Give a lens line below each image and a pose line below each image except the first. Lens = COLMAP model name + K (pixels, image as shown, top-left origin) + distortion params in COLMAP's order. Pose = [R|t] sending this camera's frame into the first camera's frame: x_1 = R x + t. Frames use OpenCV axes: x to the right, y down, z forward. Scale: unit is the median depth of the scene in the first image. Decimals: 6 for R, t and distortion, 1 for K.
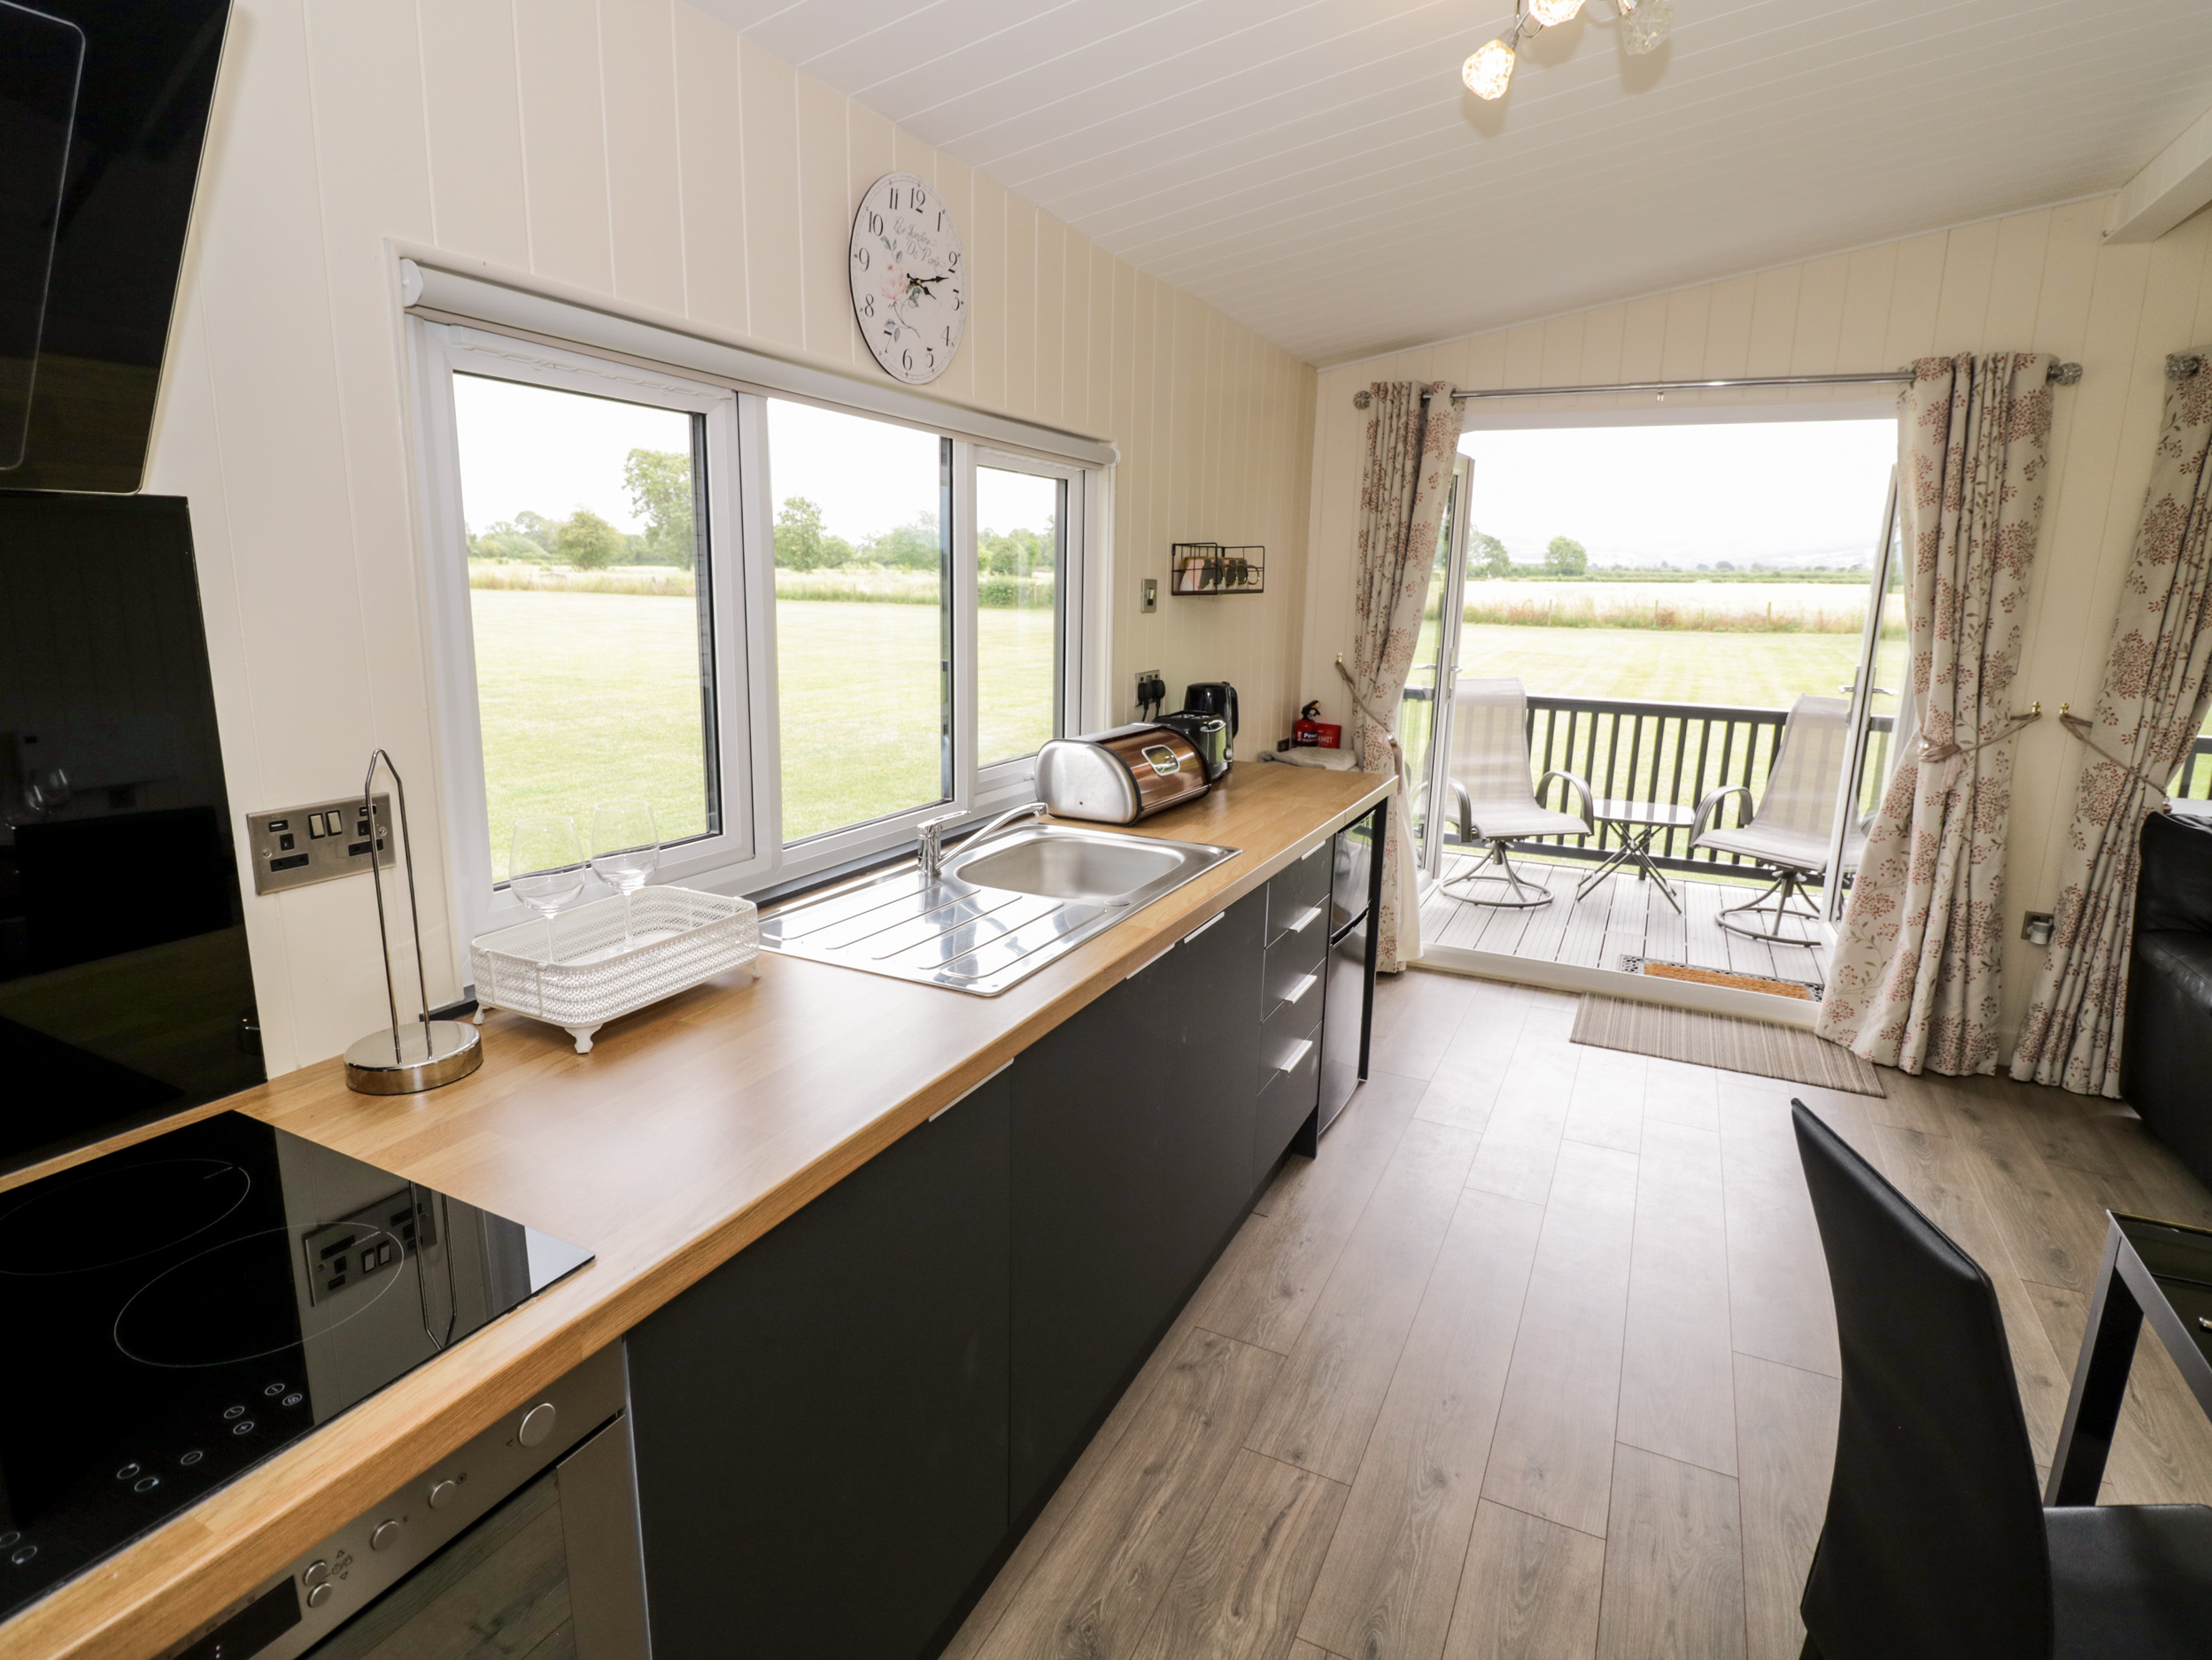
lens RADIAL K [[1143.0, 0, 1106.2], [0, 1143.0, 813.8], [0, 0, 1]] dist [0.000069, -0.016797]
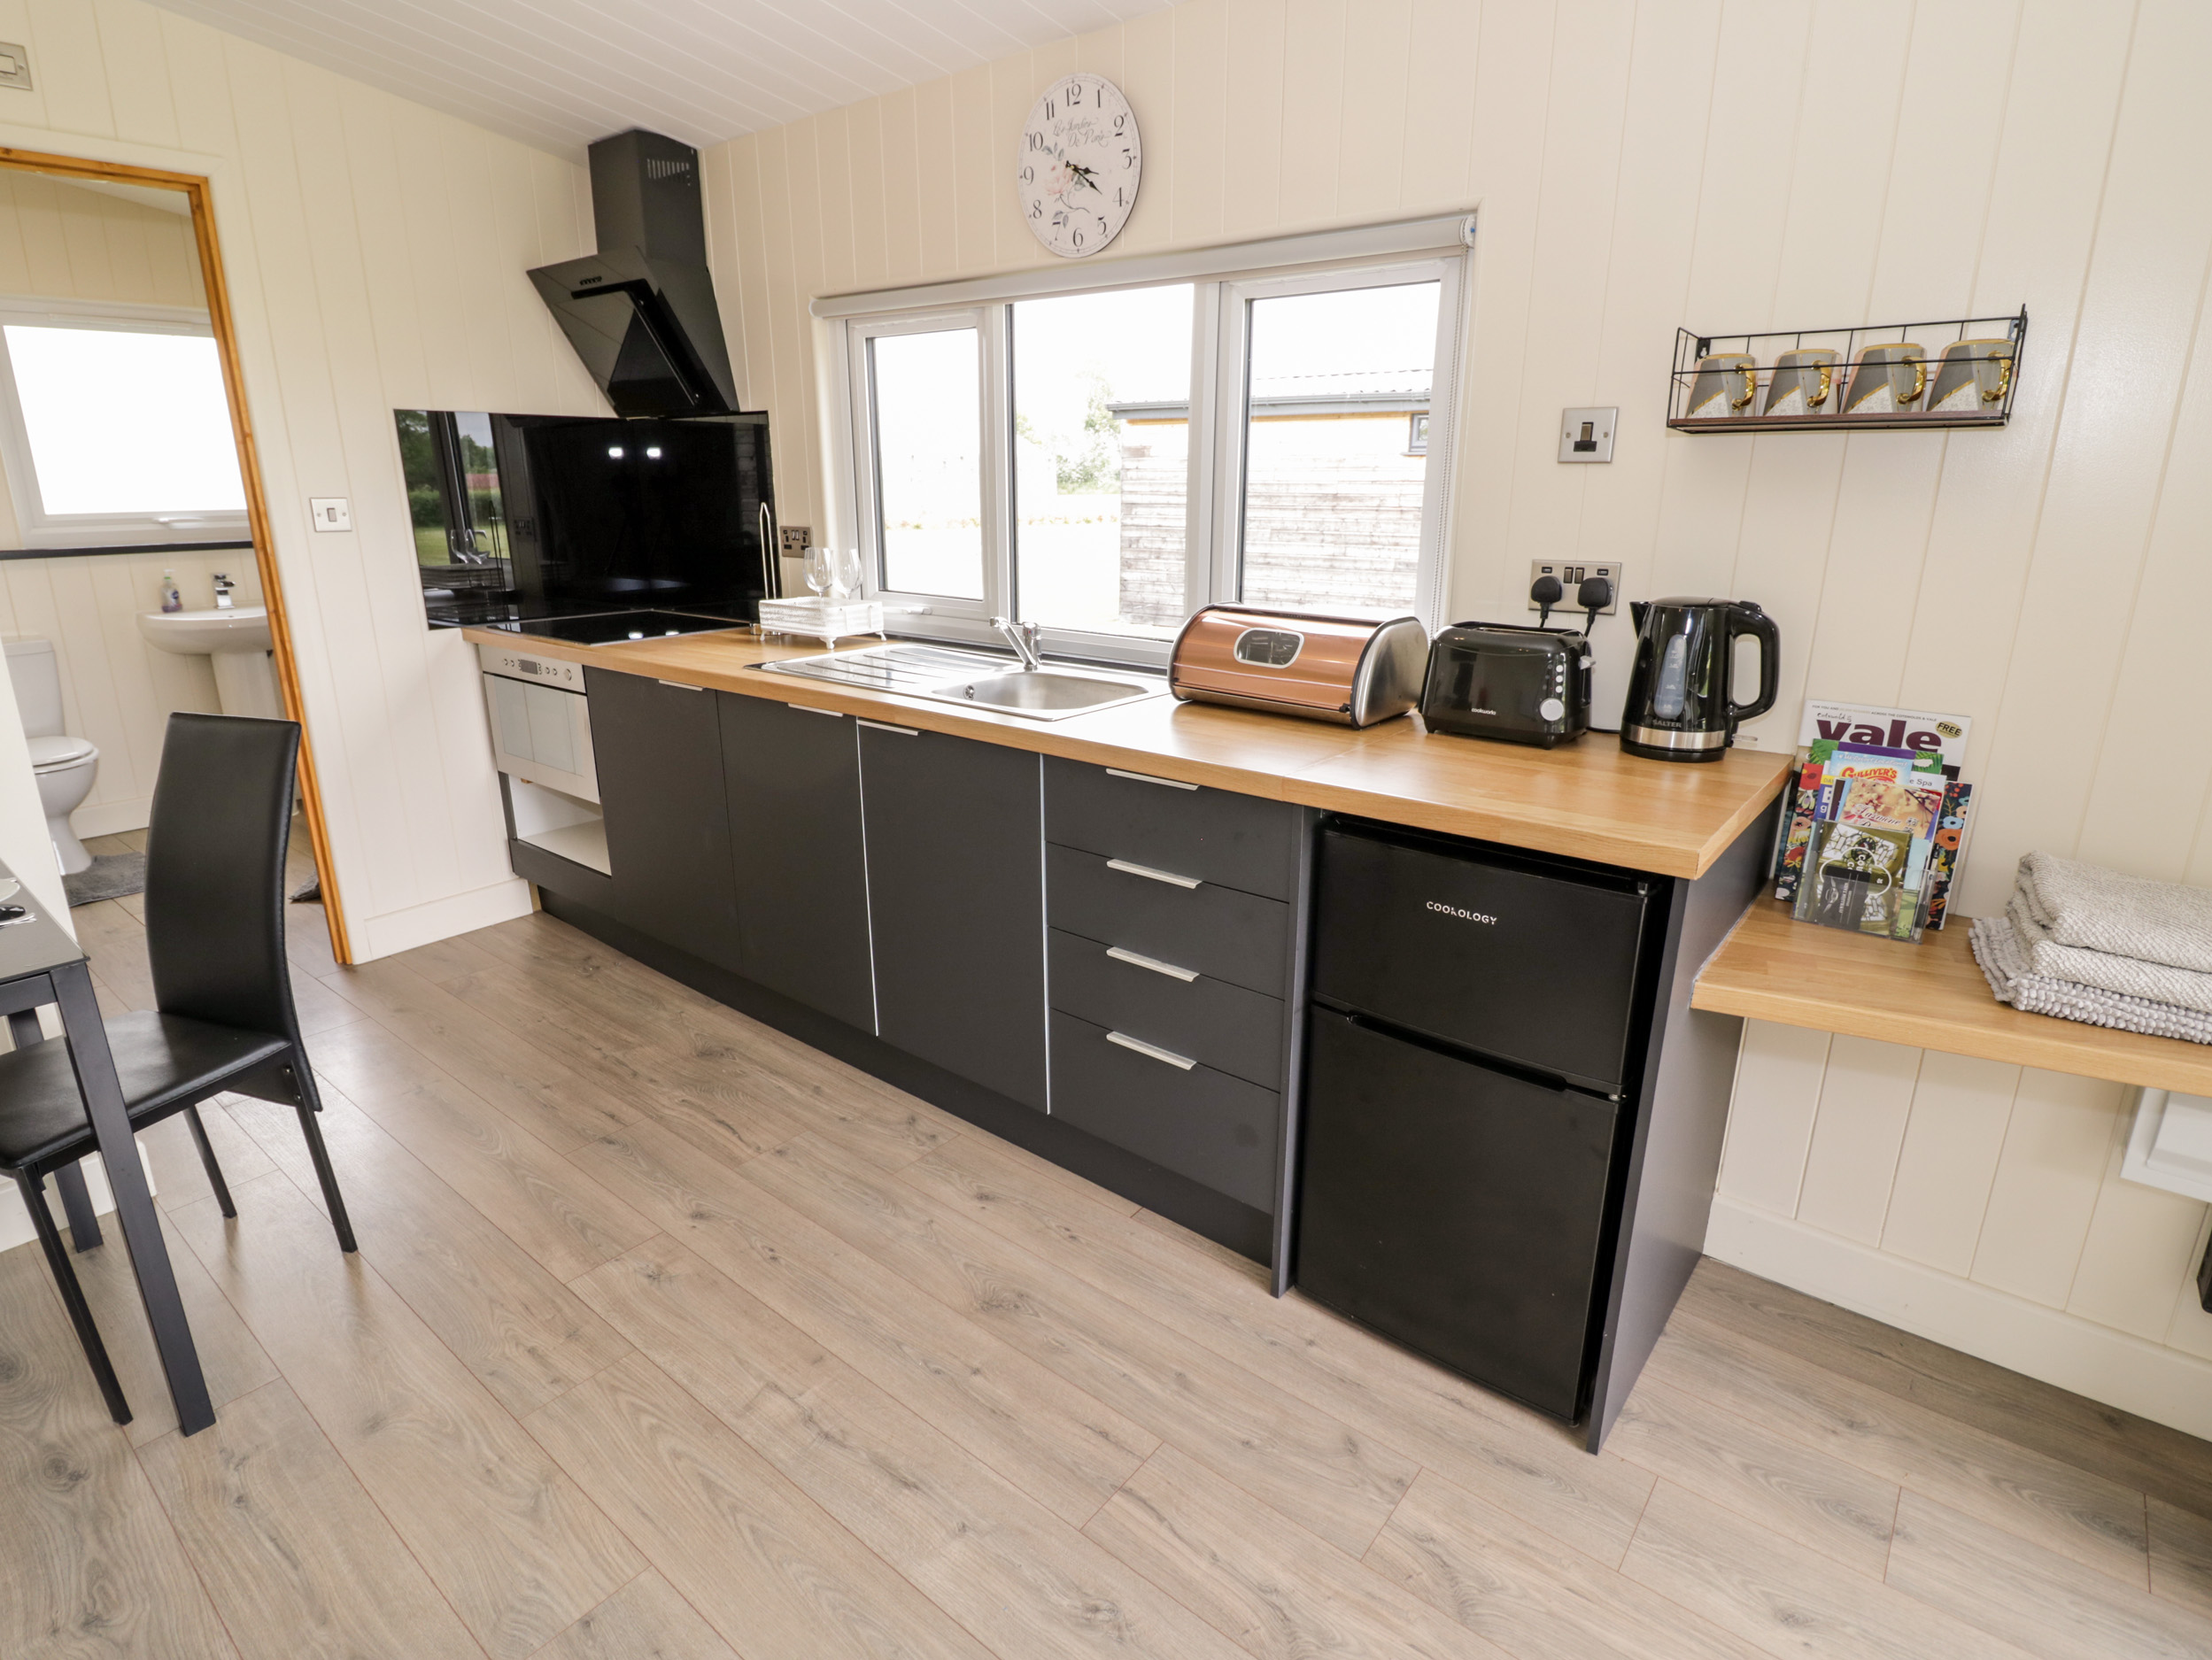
lens RADIAL K [[1143.0, 0, 1106.2], [0, 1143.0, 813.8], [0, 0, 1]] dist [0.000069, -0.016797]
pose [[-0.212411, 0.261271, -0.941604, 1.134060], [-0.204326, 0.930417, 0.304260, -0.213348], [0.955580, 0.257023, -0.144246, 1.398418]]
